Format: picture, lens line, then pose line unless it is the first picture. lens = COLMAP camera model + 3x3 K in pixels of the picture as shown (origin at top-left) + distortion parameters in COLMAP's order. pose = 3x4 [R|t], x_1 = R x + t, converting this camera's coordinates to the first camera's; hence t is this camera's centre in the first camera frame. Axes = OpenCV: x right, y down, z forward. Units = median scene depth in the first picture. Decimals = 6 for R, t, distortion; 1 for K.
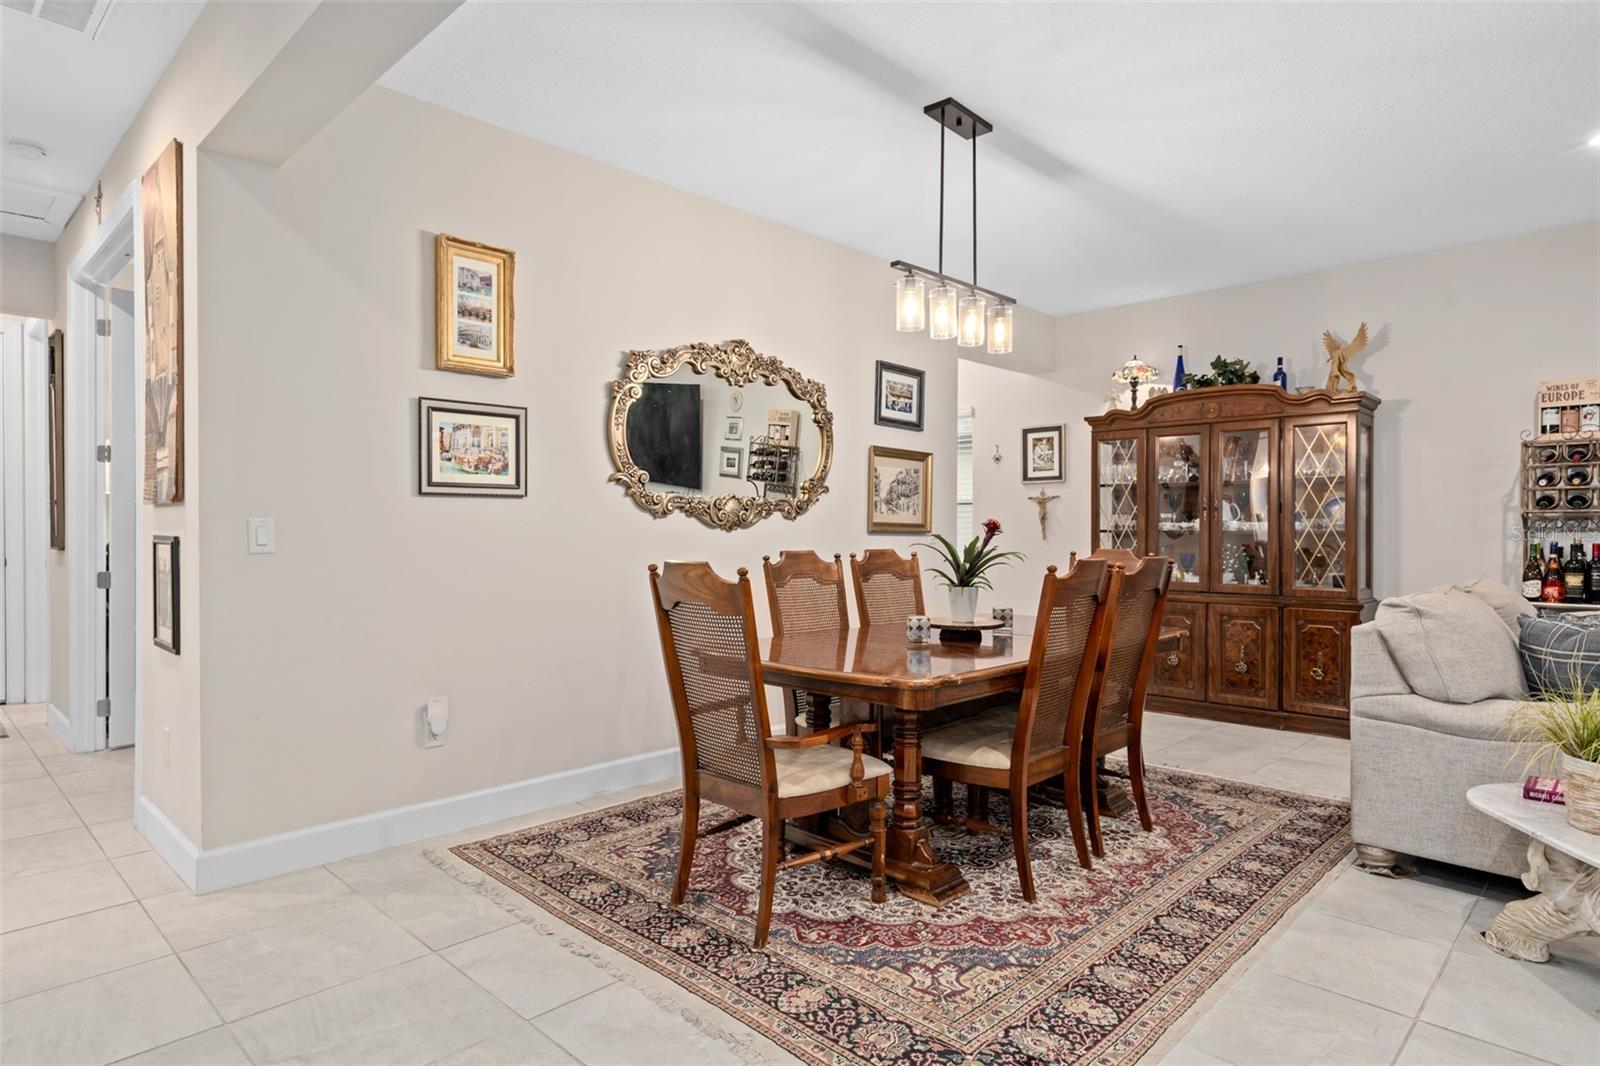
lens RADIAL K [[902.6, 0, 800.0], [0, 902.6, 533.0], [0, 0, 1]] dist [0.005574, 0.000757]
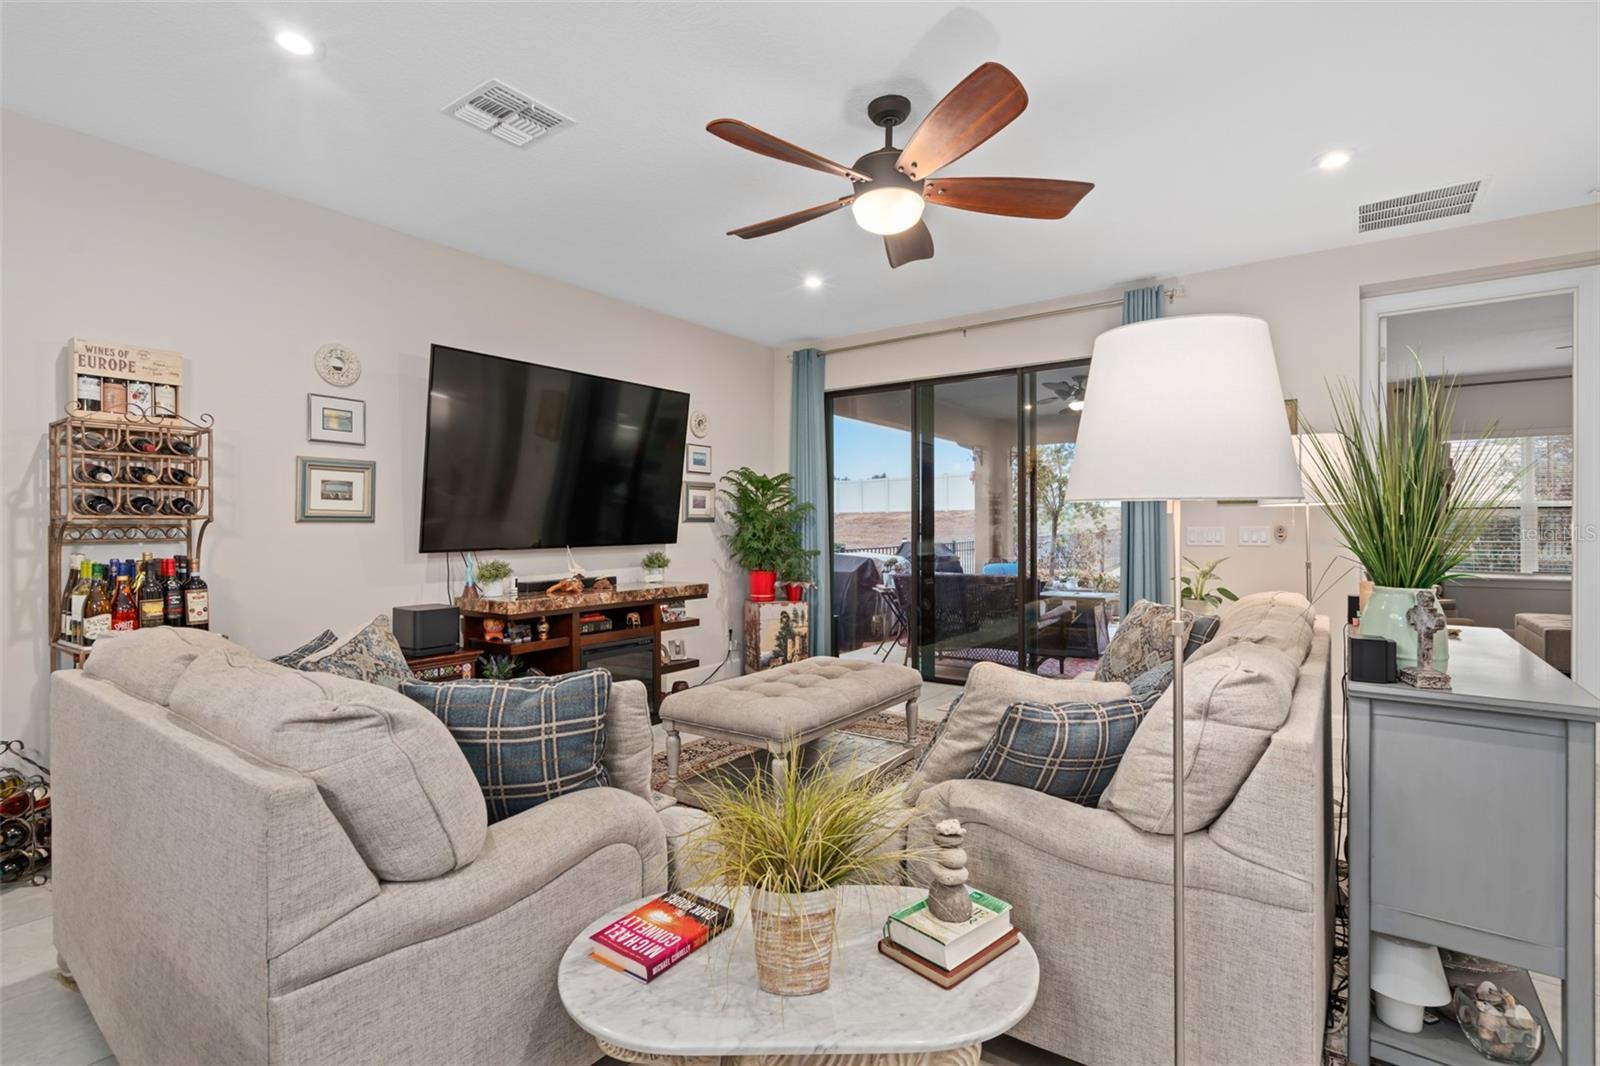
lens RADIAL K [[744.5, 0, 800.0], [0, 744.5, 533.0], [0, 0, 1]] dist [-0.001749, -0.000269]
pose [[-0.146318, -0.012291, 0.989161, 0.153544], [0.008672, 0.999868, 0.013707, -0.014768], [-0.989200, 0.010584, -0.146192, 0.539697]]
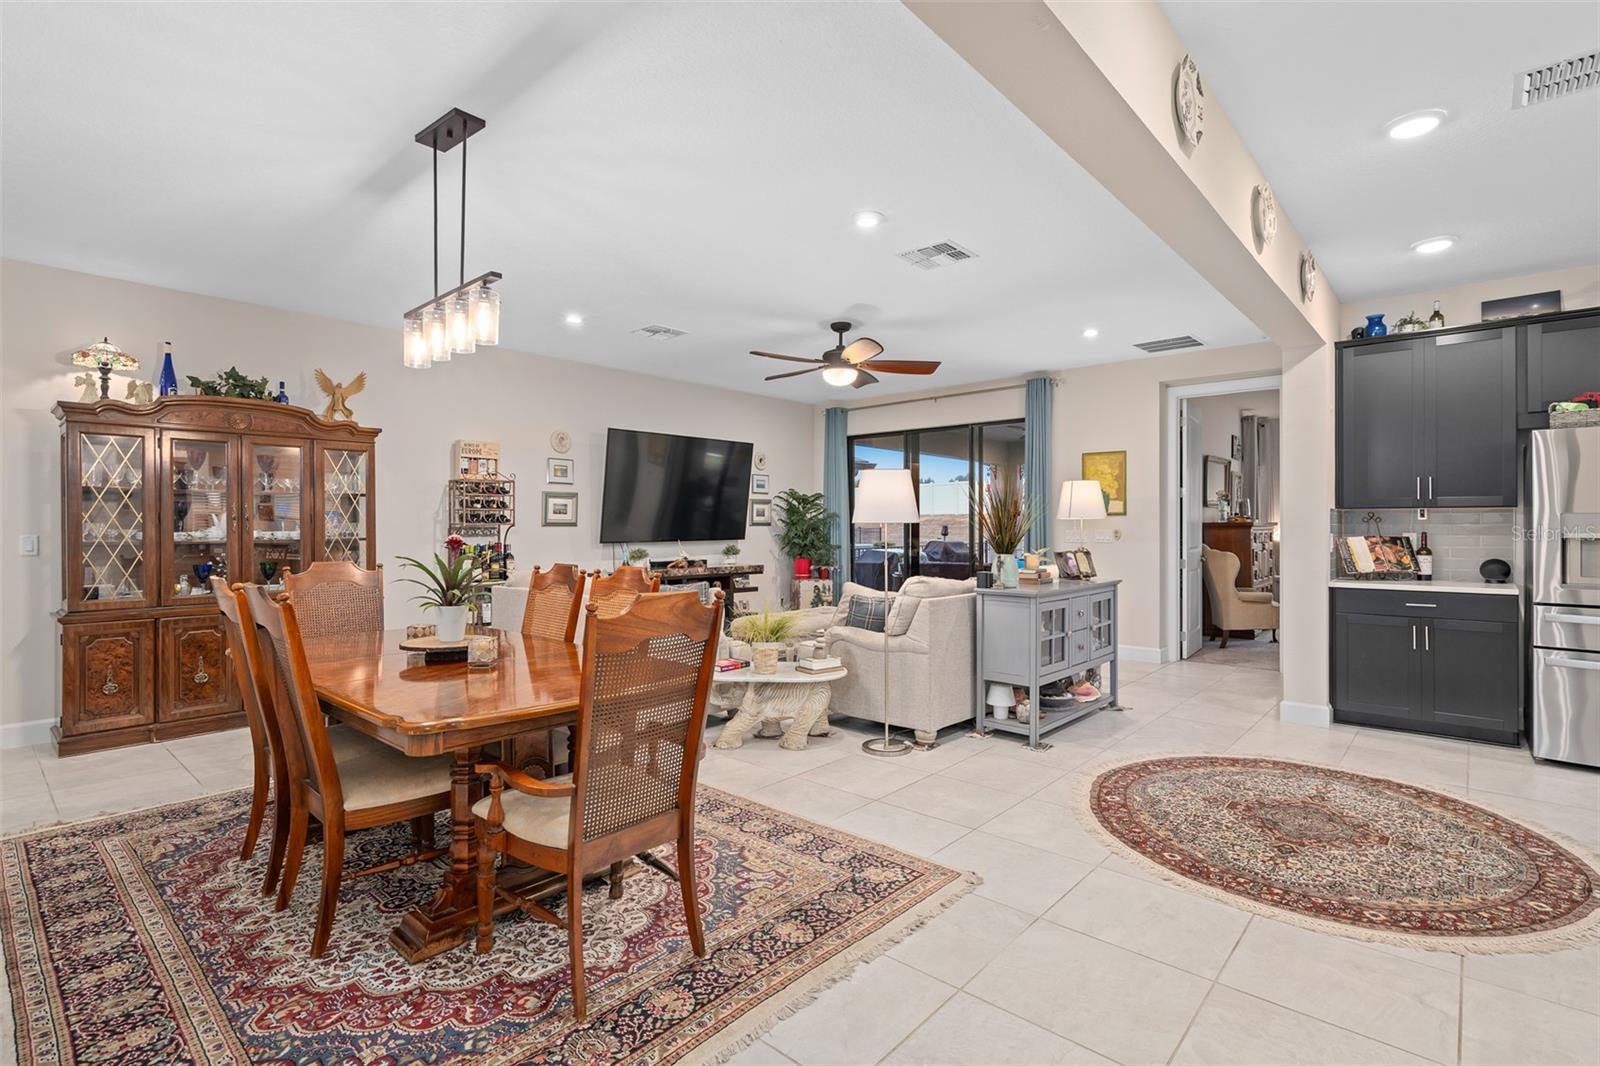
lens RADIAL K [[746.4, 0, 800.0], [0, 746.4, 533.0], [0, 0, 1]] dist [0.001011, 0.000607]
pose [[-0.035660, -0.011277, 0.999300, -0.485896], [0.006314, 0.999914, 0.011509, -0.020167], [-0.999344, 0.006720, -0.035586, 0.490869]]
